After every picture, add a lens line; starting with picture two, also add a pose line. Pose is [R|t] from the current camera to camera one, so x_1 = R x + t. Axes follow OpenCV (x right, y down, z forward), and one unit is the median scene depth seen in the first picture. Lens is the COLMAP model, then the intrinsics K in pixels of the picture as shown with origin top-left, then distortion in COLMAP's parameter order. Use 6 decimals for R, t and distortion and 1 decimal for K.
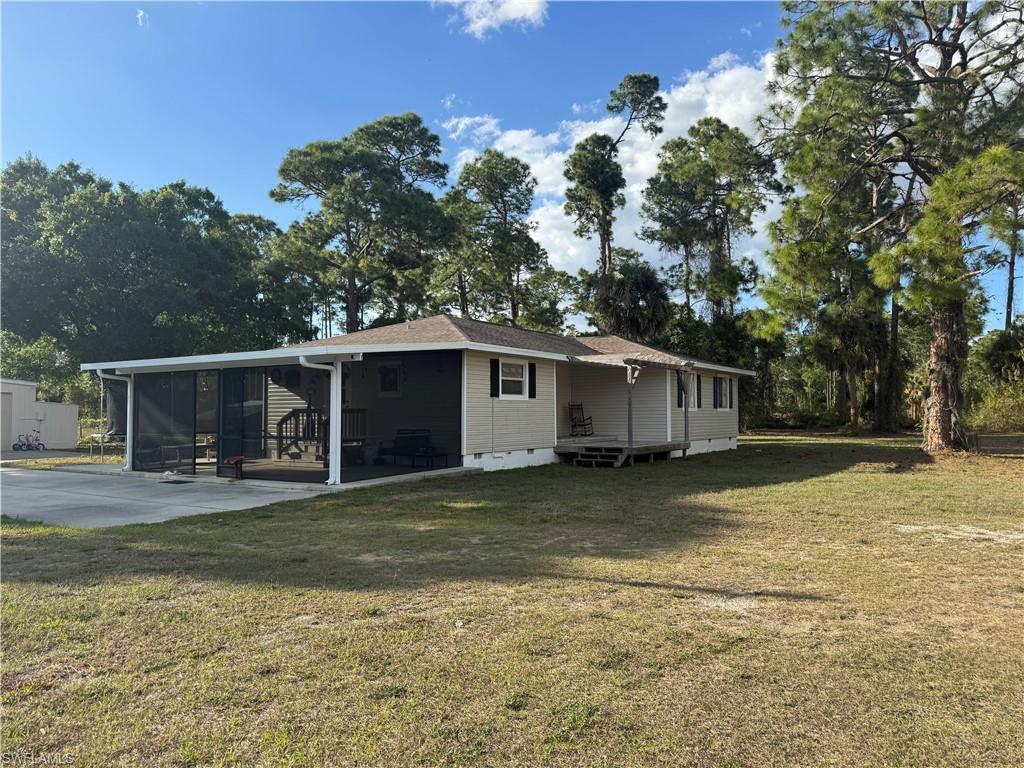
lens RADIAL K [[724.7, 0, 512.0], [0, 724.7, 384.0], [0, 0, 1]] dist [0.112886, -0.164614]
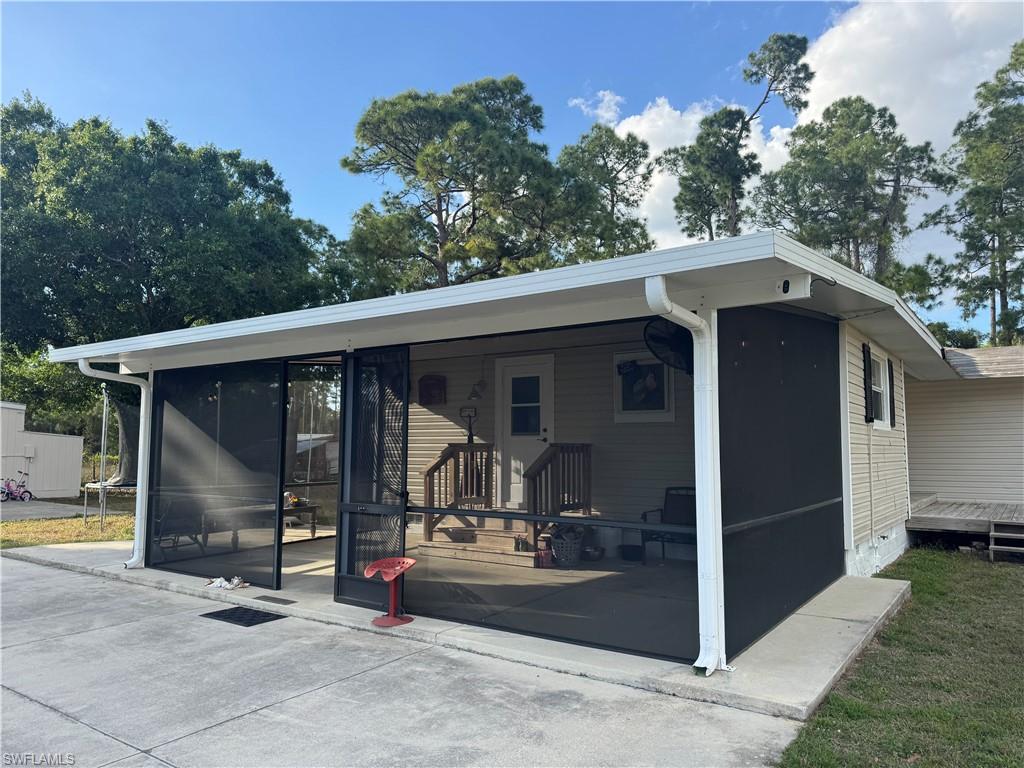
lens RADIAL K [[728.1, 0, 512.0], [0, 728.1, 384.0], [0, 0, 1]] dist [0.040455, -0.062228]
pose [[0.999553, 0.004152, -0.029612, -0.132506], [-0.005664, 0.998675, -0.051151, 0.009997], [0.029361, 0.051296, 0.998252, 0.264258]]
